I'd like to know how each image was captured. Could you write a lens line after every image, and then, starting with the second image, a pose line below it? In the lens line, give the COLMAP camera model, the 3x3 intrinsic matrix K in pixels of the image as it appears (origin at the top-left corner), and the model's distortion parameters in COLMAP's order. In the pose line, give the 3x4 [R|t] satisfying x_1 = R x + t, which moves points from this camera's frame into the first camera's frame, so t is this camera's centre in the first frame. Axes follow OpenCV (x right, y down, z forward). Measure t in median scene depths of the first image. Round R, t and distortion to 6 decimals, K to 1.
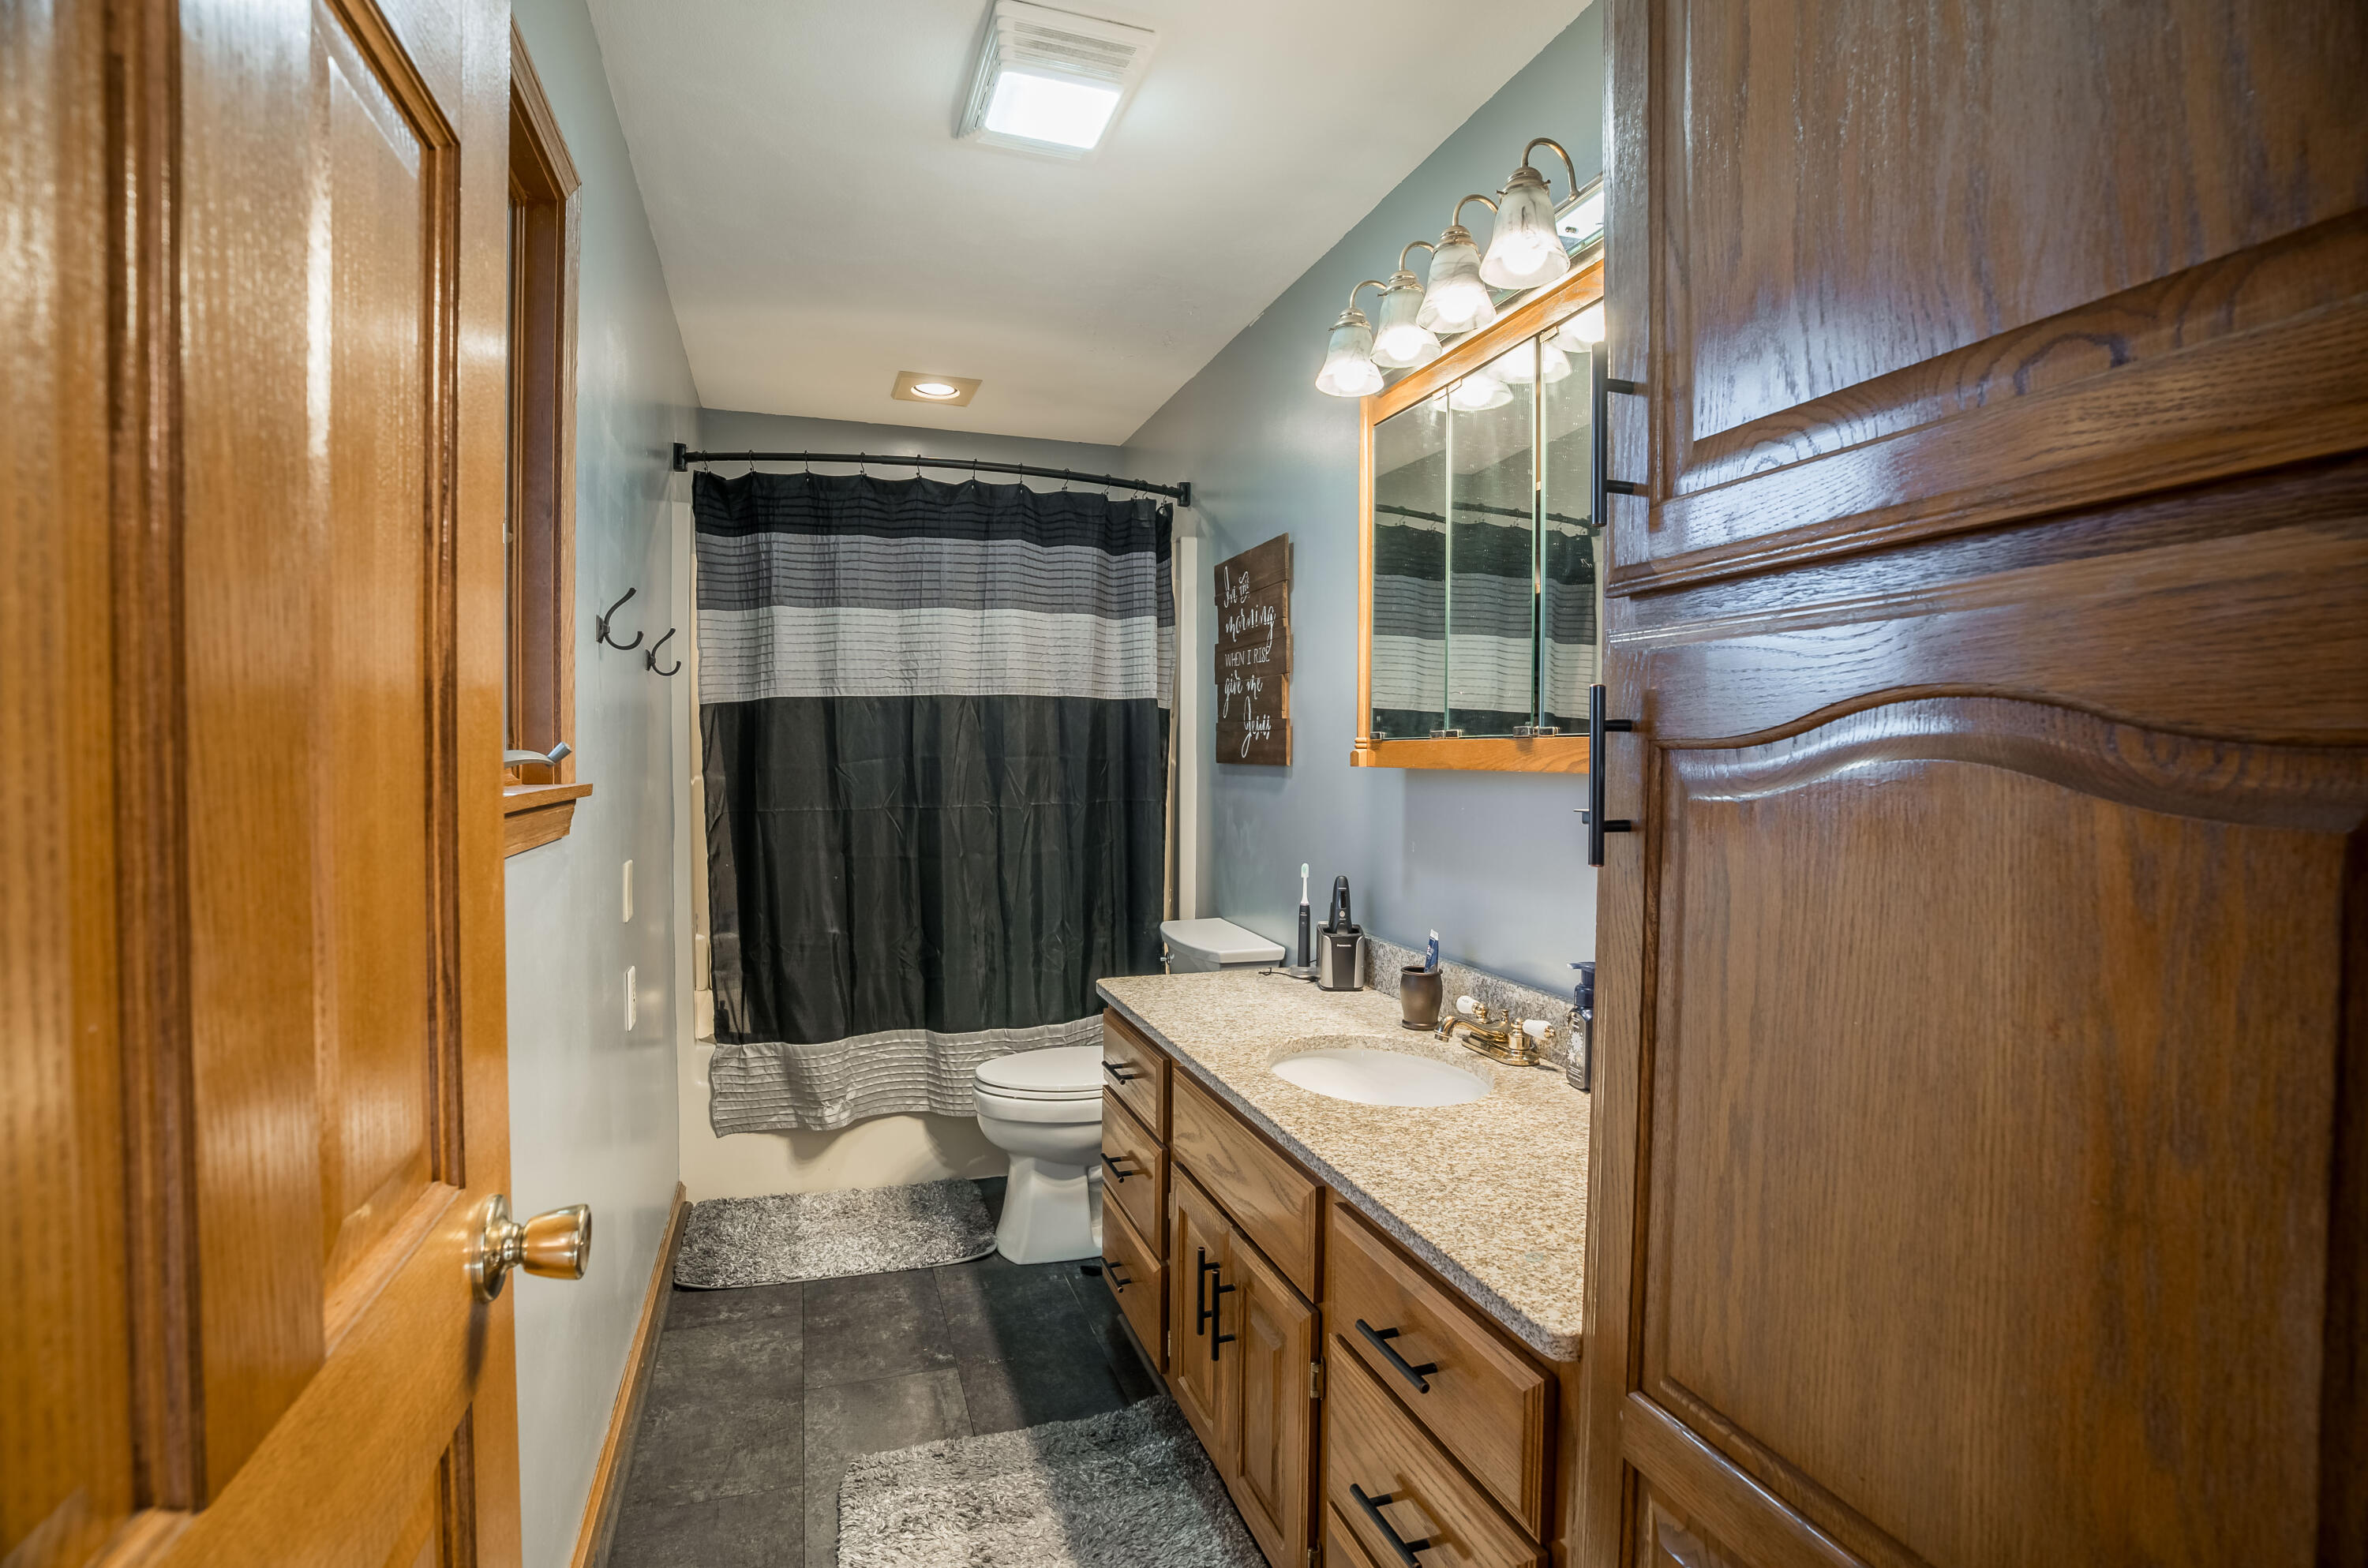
lens RADIAL K [[1150.5, 0, 1198.0], [0, 1150.5, 790.8], [0, 0, 1]] dist [-0.053519, 0.018048]
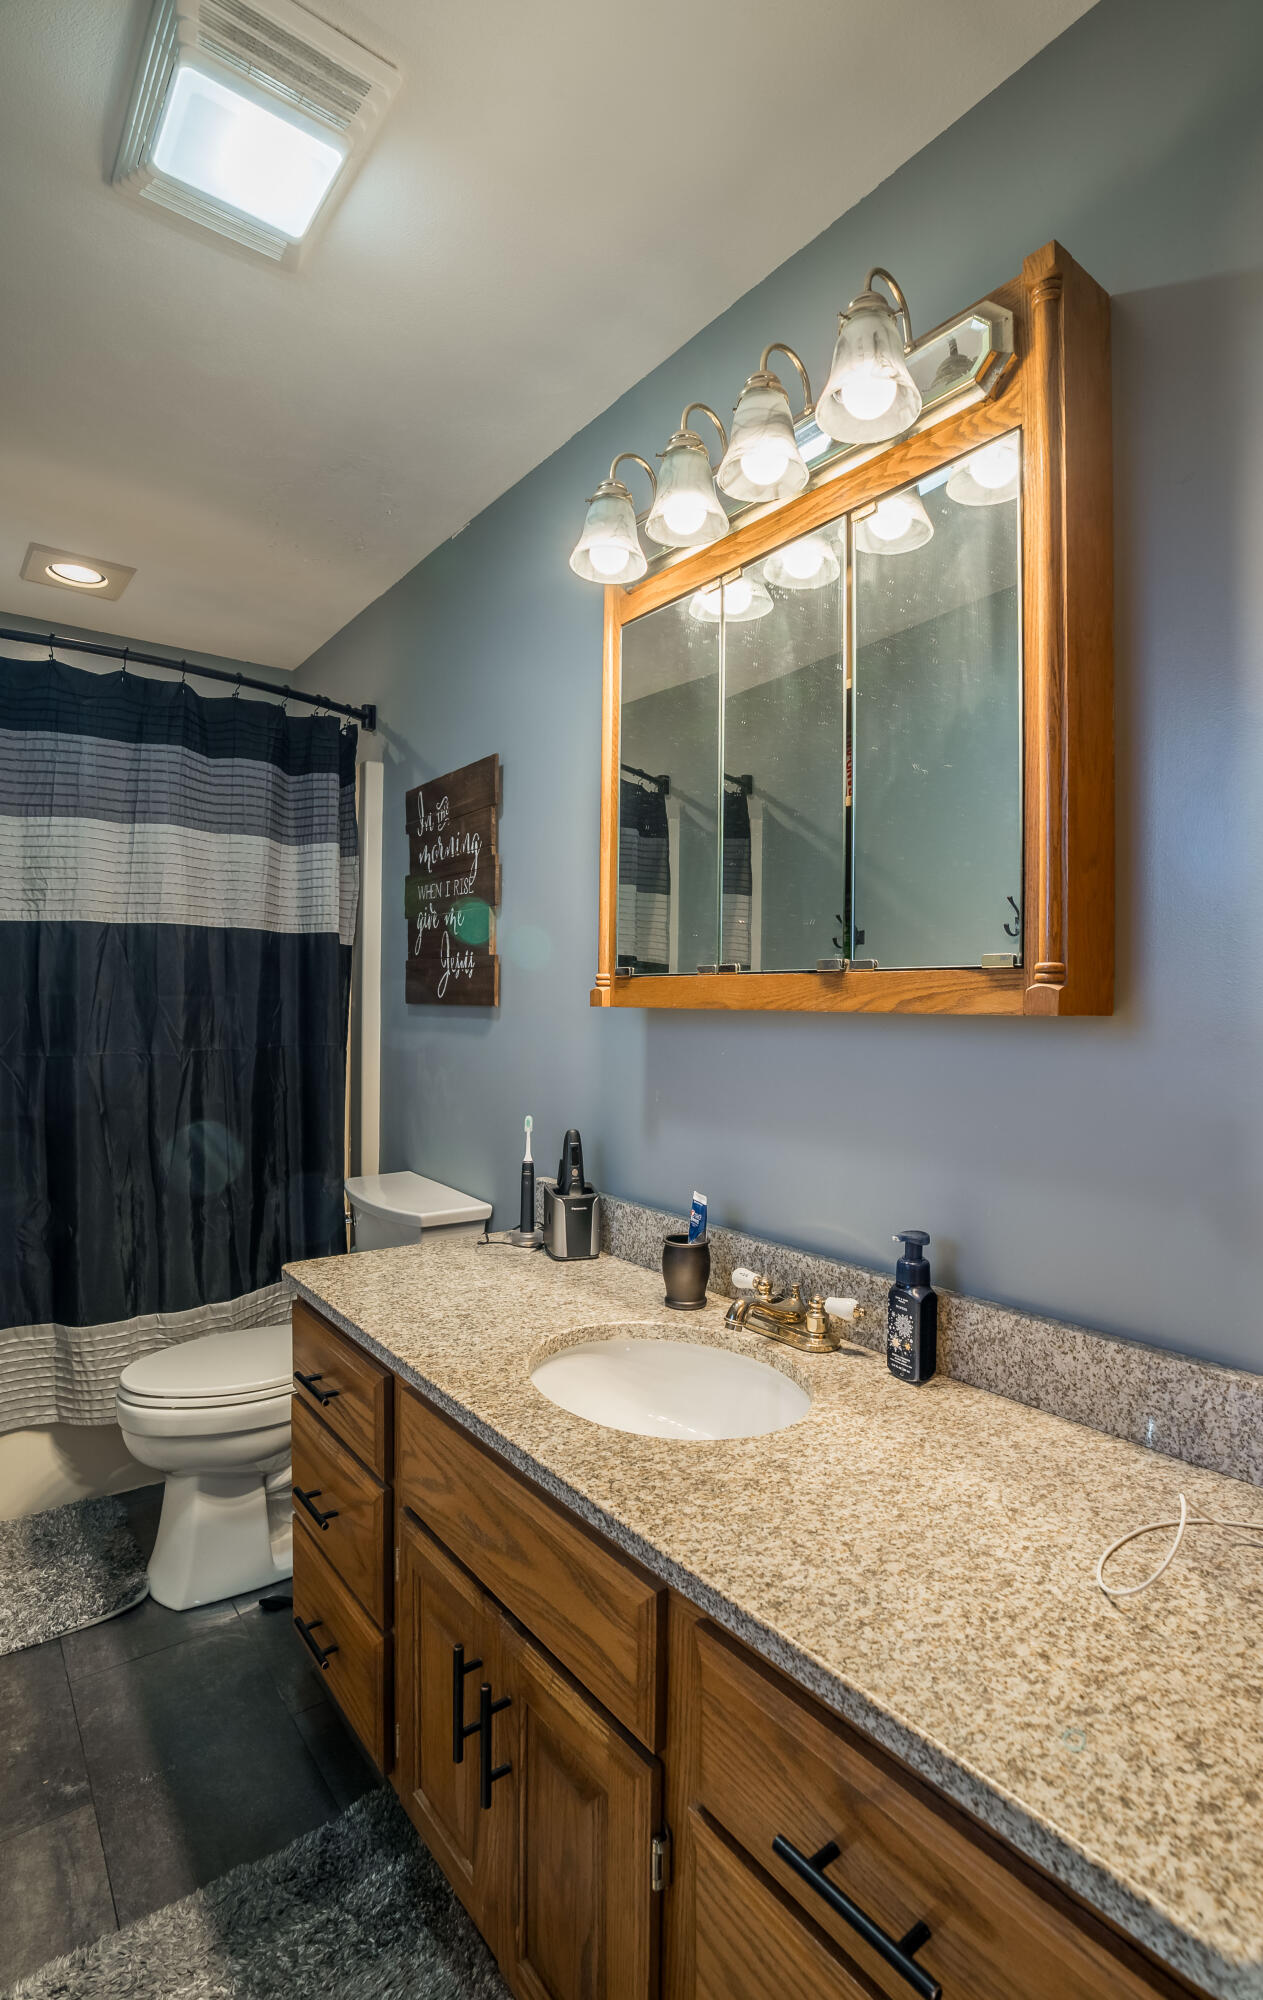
lens RADIAL K [[977.0, 0, 653.3], [0, 977.0, 999.2], [0, 0, 1]] dist [-0.056306, 0.020906]
pose [[0.949863, 0.004355, 0.312636, -0.046992], [0.005541, 0.999512, -0.030757, -0.002897], [-0.312617, 0.030947, 0.949375, 0.224393]]
